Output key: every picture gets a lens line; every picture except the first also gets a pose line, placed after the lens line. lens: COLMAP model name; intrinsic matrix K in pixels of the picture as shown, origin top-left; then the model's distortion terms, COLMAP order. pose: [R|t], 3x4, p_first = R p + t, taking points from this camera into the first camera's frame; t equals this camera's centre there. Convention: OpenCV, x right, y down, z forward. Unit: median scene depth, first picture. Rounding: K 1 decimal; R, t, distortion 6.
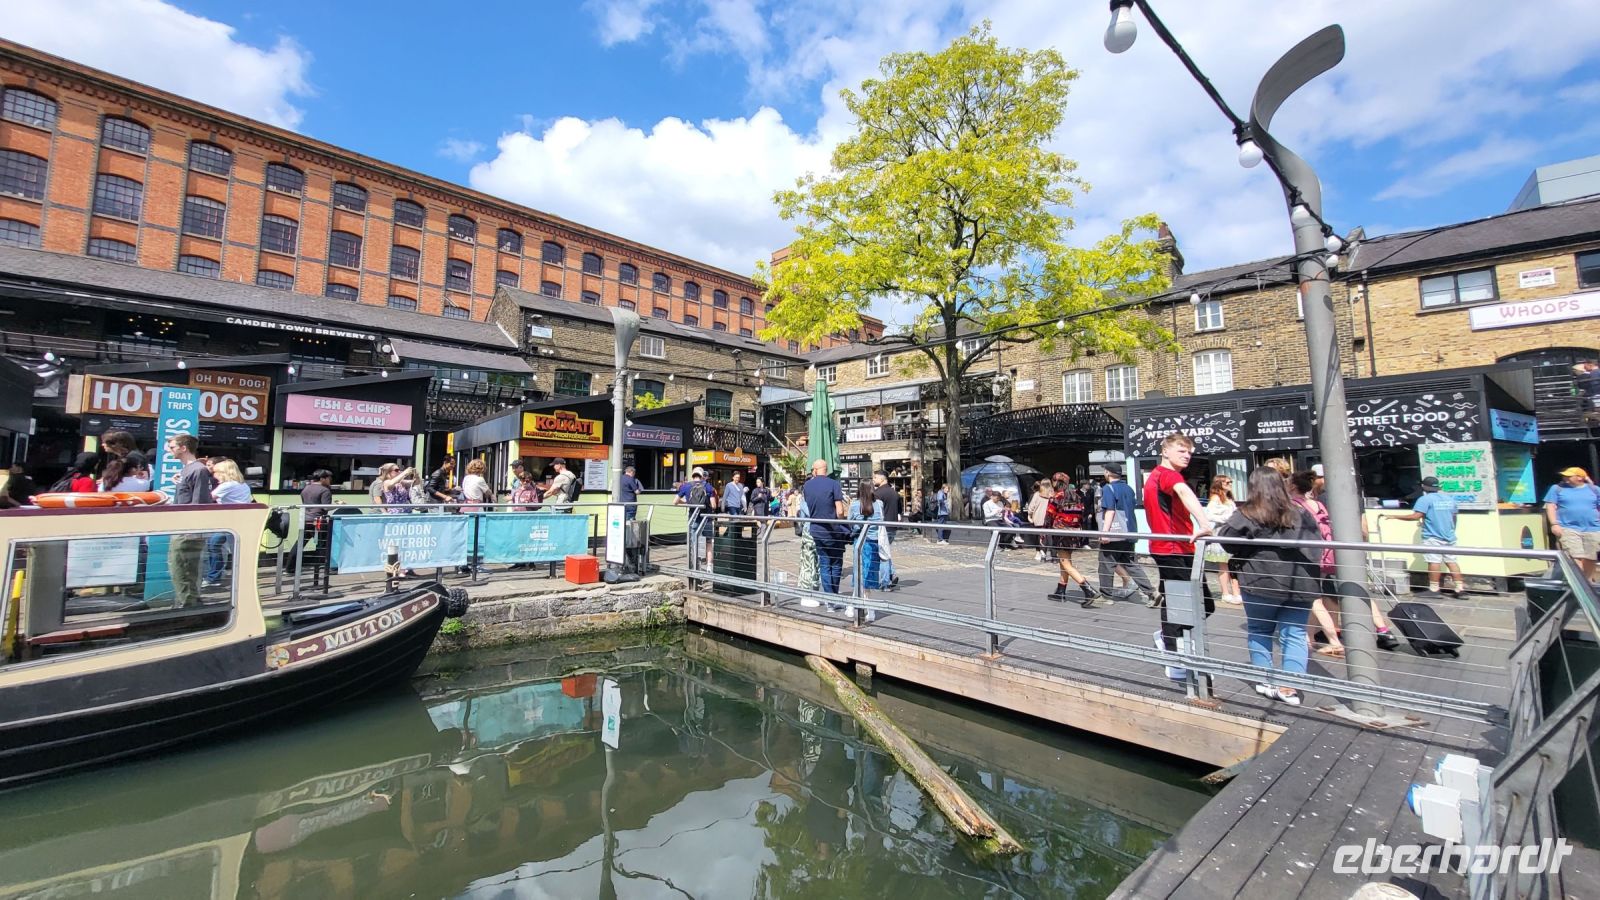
lens RADIAL K [[634.7, 0, 802.8], [0, 634.7, 441.0], [0, 0, 1]] dist [0.000202, -0.001690]
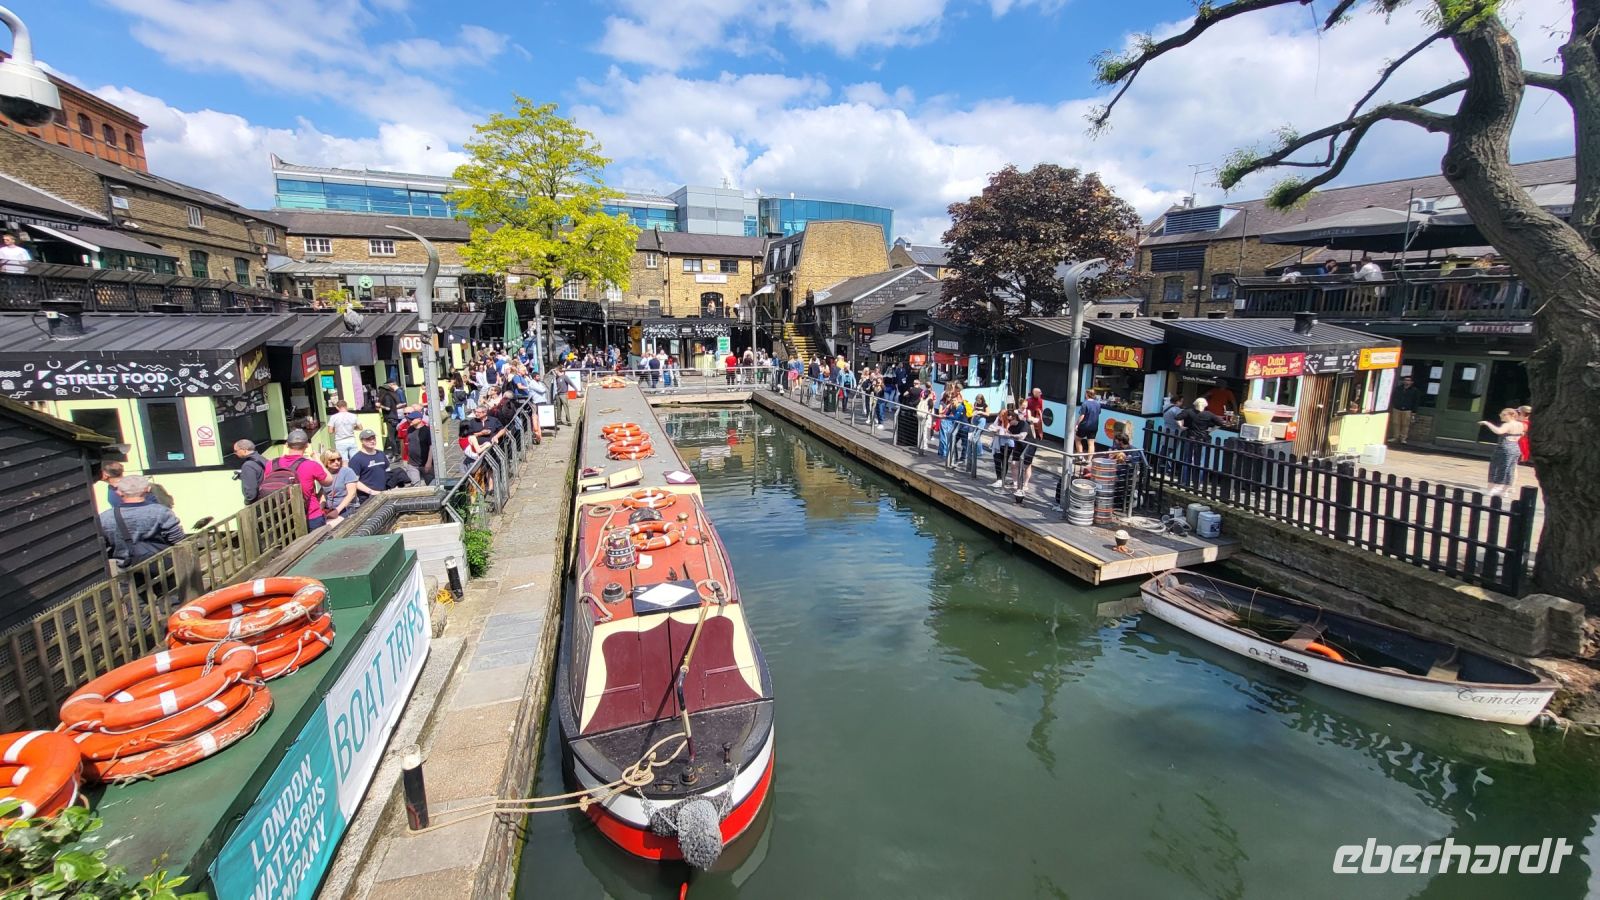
lens RADIAL K [[634.7, 0, 800.2], [0, 634.7, 446.6], [0, 0, 1]] dist [0.000202, -0.001690]
pose [[0.398536, -0.189021, 0.897463, -0.935340], [-0.078255, 0.967955, 0.238619, -0.122847], [-0.913808, -0.165329, 0.370973, -0.375192]]
